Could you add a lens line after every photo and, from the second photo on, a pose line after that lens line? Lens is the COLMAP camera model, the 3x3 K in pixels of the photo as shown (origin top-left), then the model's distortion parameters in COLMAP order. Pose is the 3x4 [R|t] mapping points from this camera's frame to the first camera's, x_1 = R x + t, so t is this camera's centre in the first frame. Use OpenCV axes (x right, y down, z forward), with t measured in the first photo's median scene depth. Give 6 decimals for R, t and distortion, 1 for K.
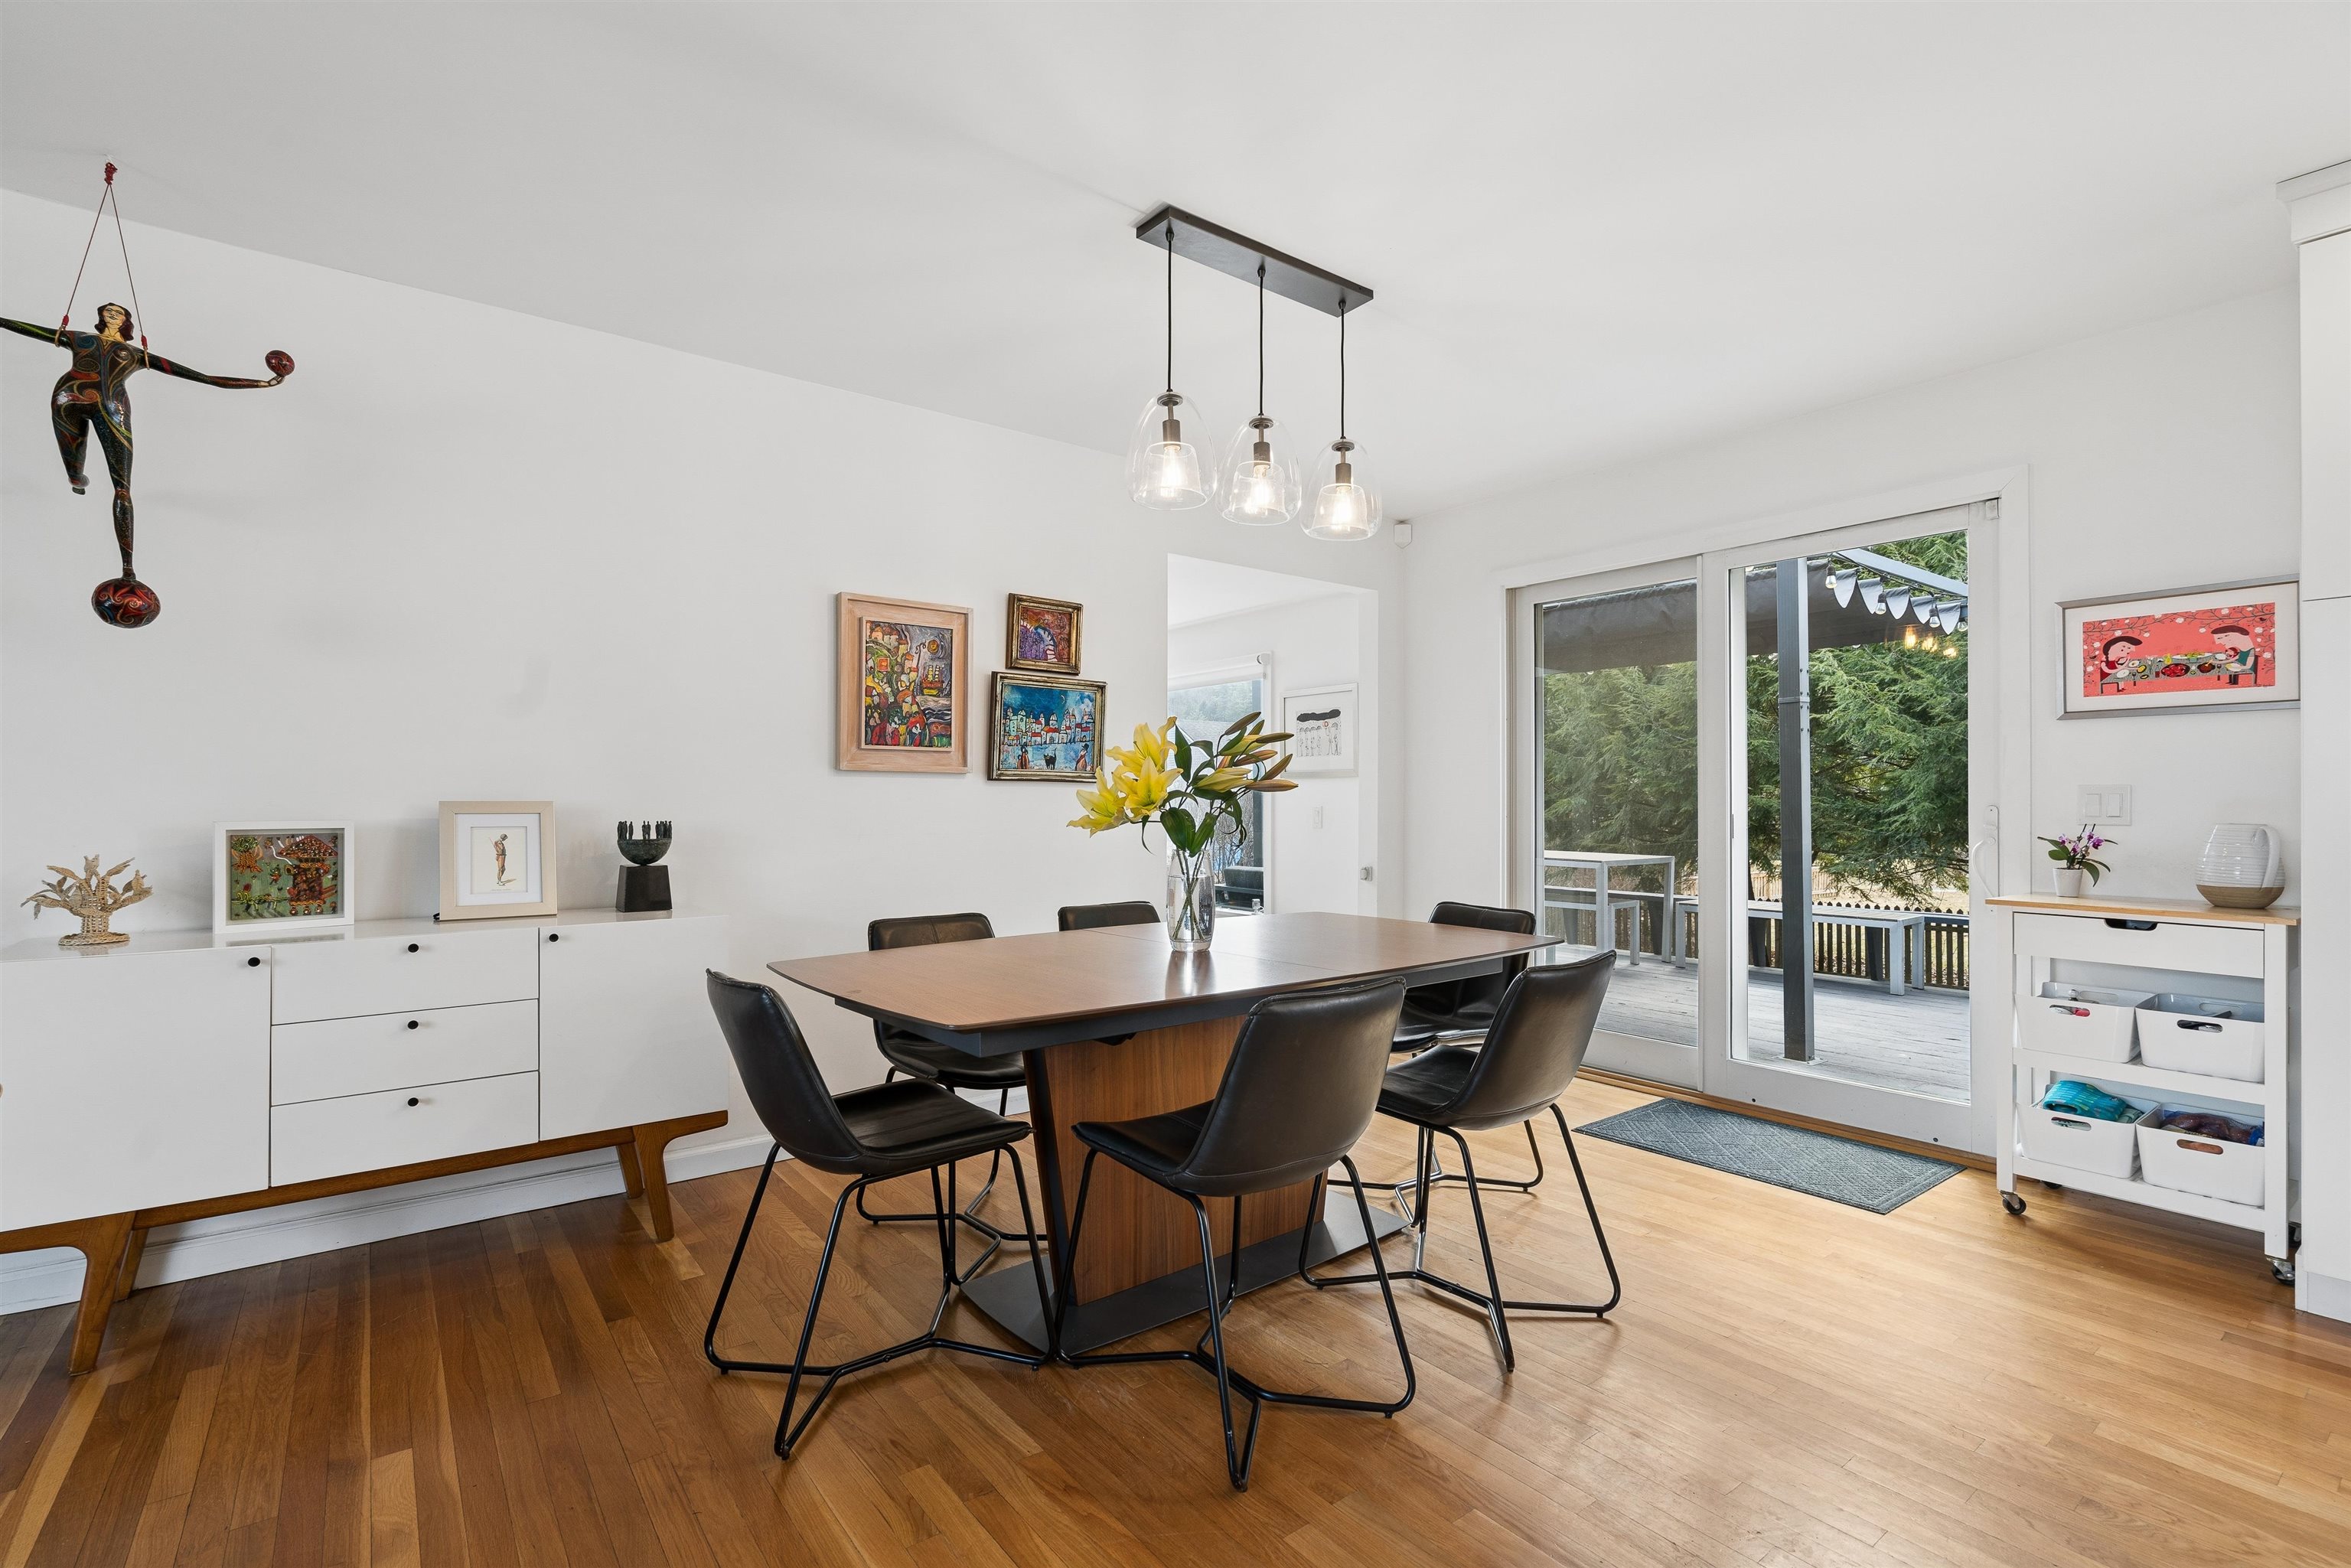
lens RADIAL K [[1066.4, 0, 1170.9], [0, 1066.4, 797.1], [0, 0, 1]] dist [-0.012766, 0.004889]
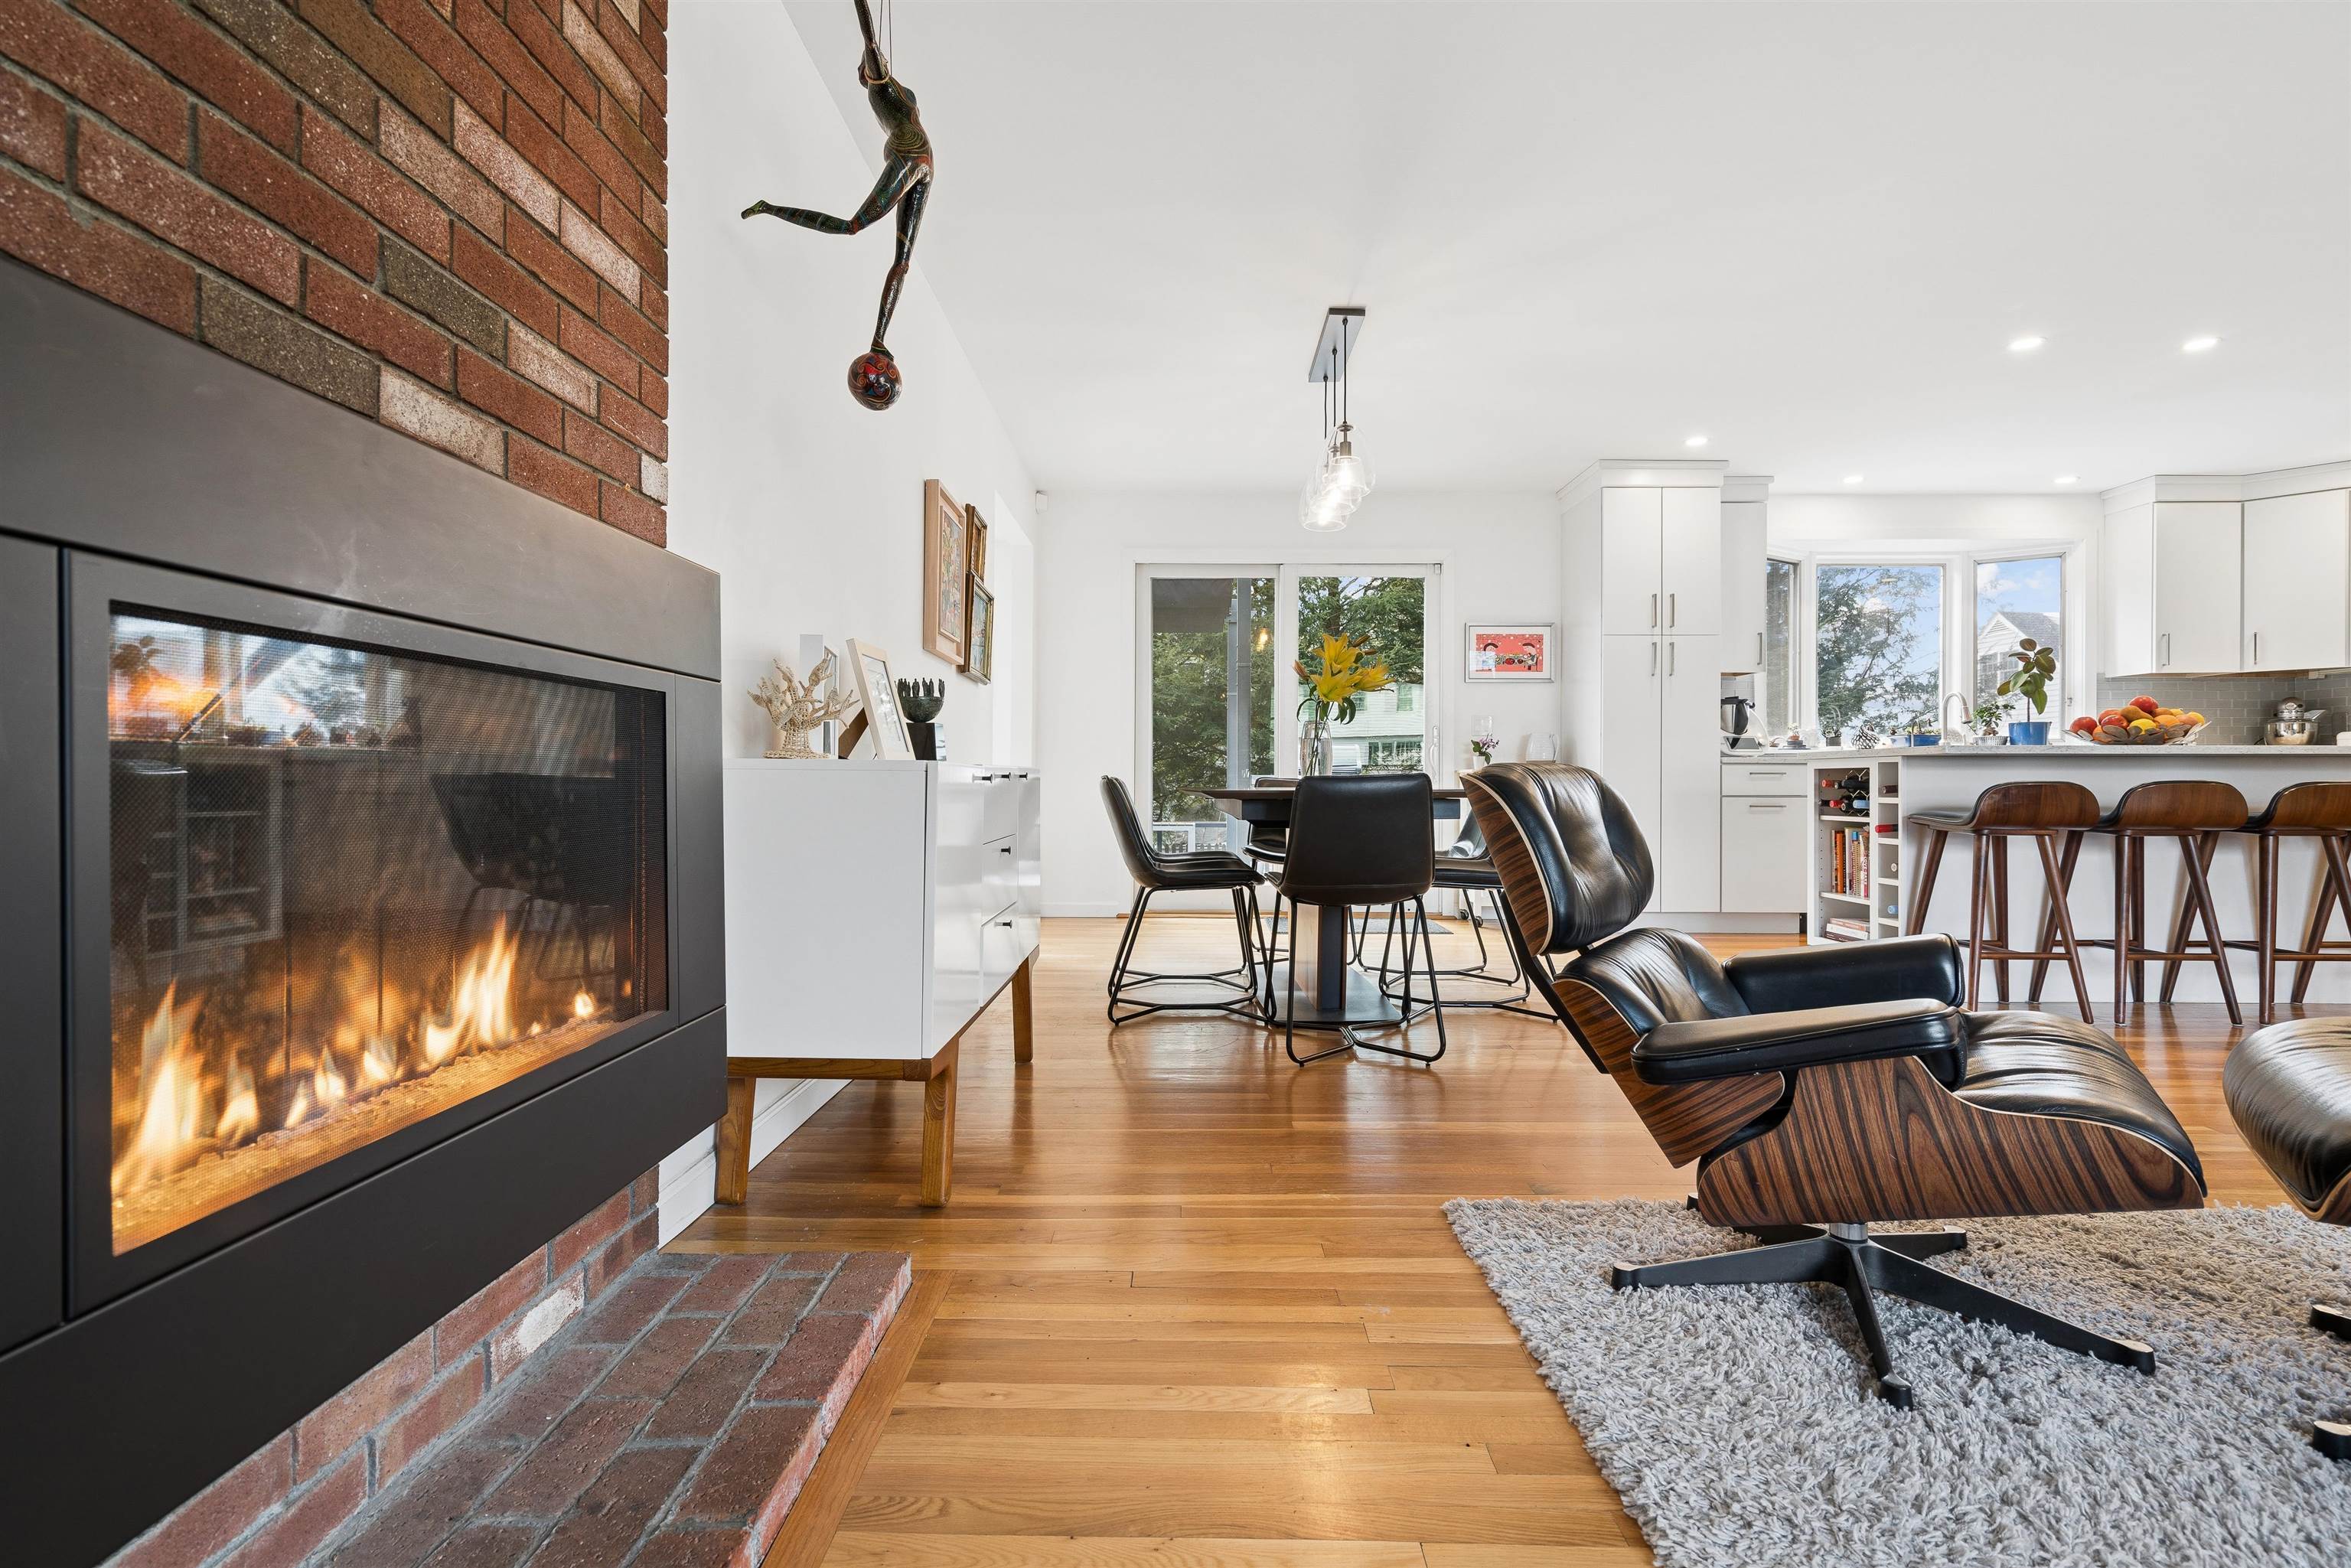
lens RADIAL K [[1130.7, 0, 1172.2], [0, 1130.7, 782.1], [0, 0, 1]] dist [0.000129, 0.003037]
pose [[0.610621, 0.002719, 0.791918, -1.021772], [-0.008304, 0.999961, 0.002969, 0.097984], [-0.791880, -0.008389, 0.610620, 0.133748]]
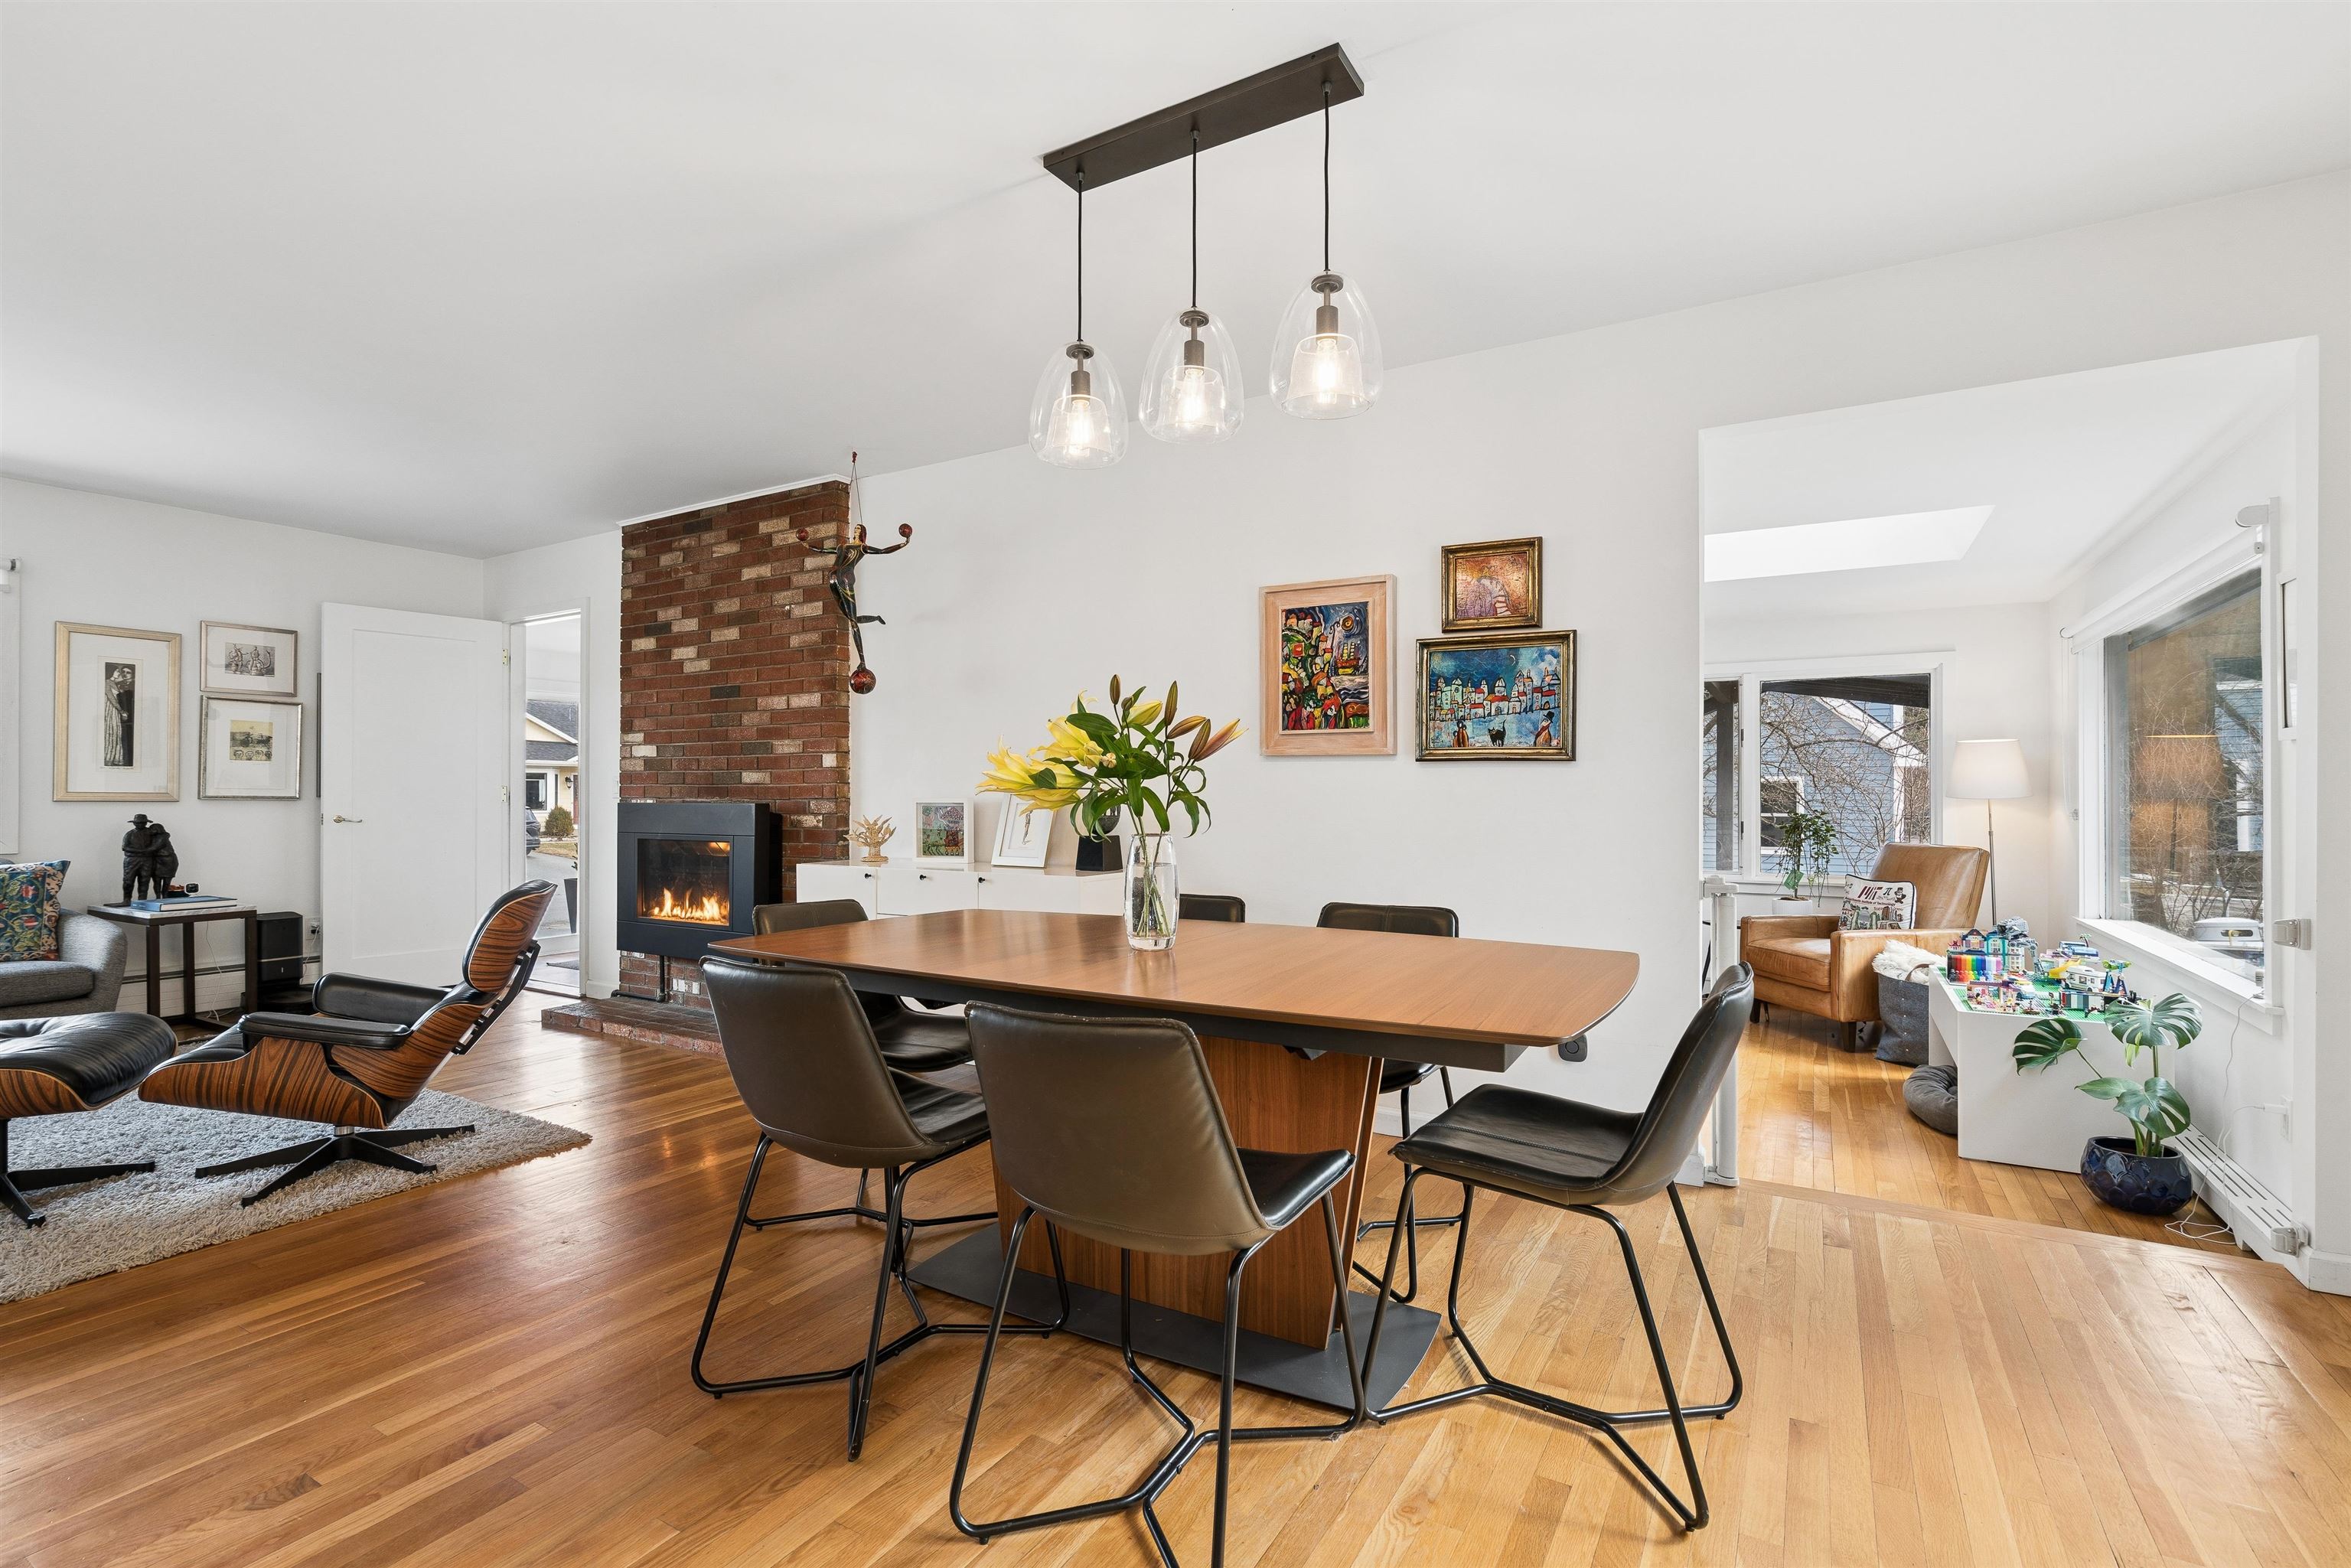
lens RADIAL K [[1066.4, 0, 1168.8], [0, 1066.4, 793.6], [0, 0, 1]] dist [-0.012766, 0.004889]
pose [[0.381987, 0.001252, -0.924167, 0.623127], [0.003414, 0.999990, 0.002766, 0.009083], [0.924162, -0.004212, 0.381979, 0.497713]]
